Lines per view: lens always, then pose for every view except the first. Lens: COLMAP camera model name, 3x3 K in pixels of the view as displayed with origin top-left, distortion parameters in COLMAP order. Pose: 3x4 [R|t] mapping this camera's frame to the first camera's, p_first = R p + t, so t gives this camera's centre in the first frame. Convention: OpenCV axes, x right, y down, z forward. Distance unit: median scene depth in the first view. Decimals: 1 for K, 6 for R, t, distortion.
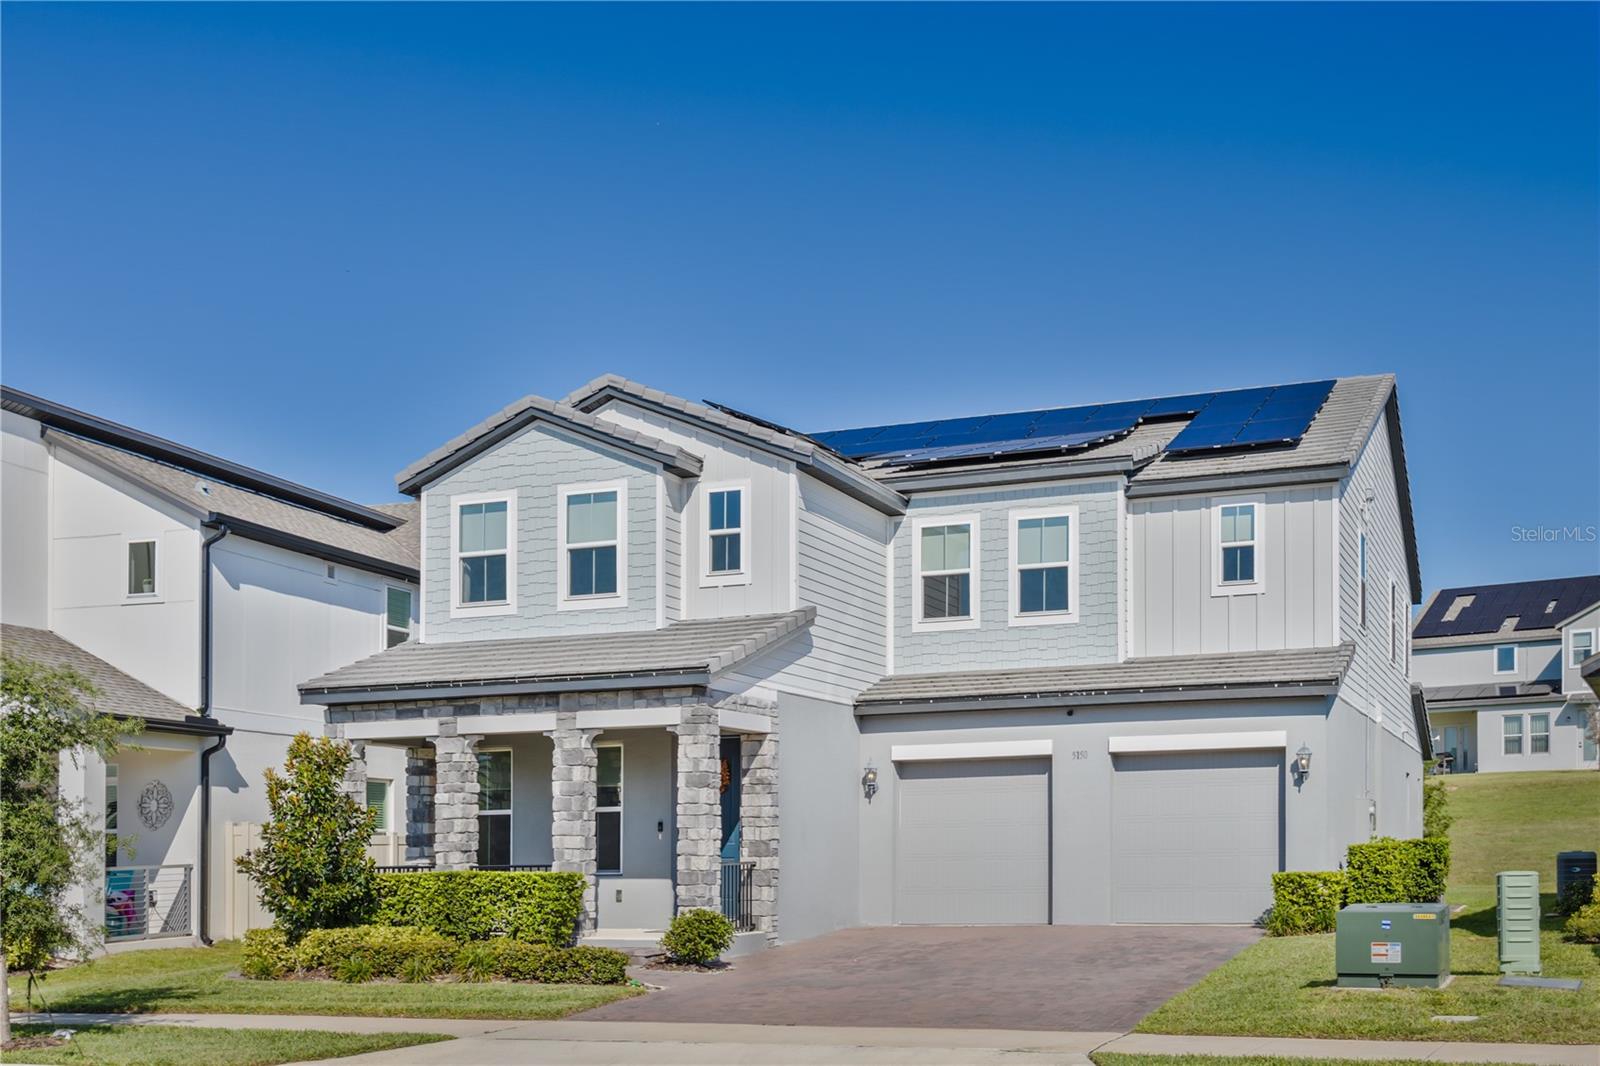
lens RADIAL K [[1056.0, 0, 800.0], [0, 1056.0, 533.0], [0, 0, 1]] dist [0.000288, 0.000308]
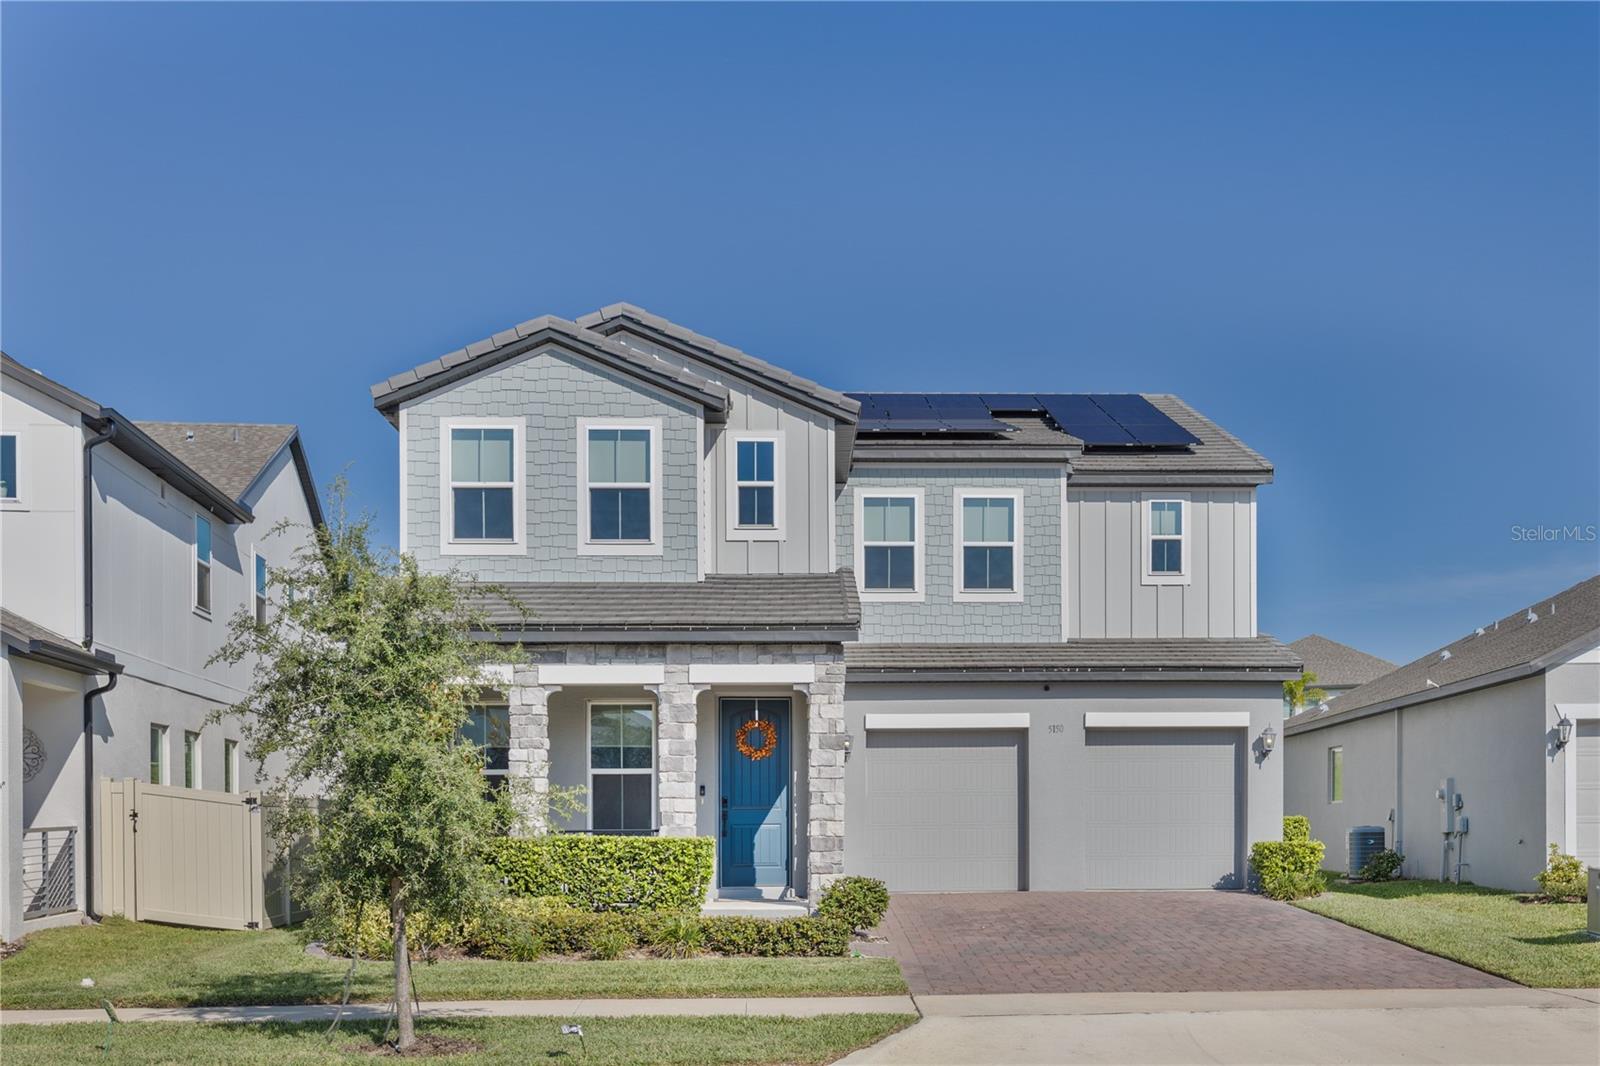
lens RADIAL K [[1056.0, 0, 800.0], [0, 1056.0, 533.0], [0, 0, 1]] dist [0.000288, 0.000308]
pose [[0.967172, 0.075251, 0.242725, -0.253146], [-0.081674, 0.996523, 0.016491, 0.023113], [-0.240640, -0.035774, 0.969955, 0.064111]]
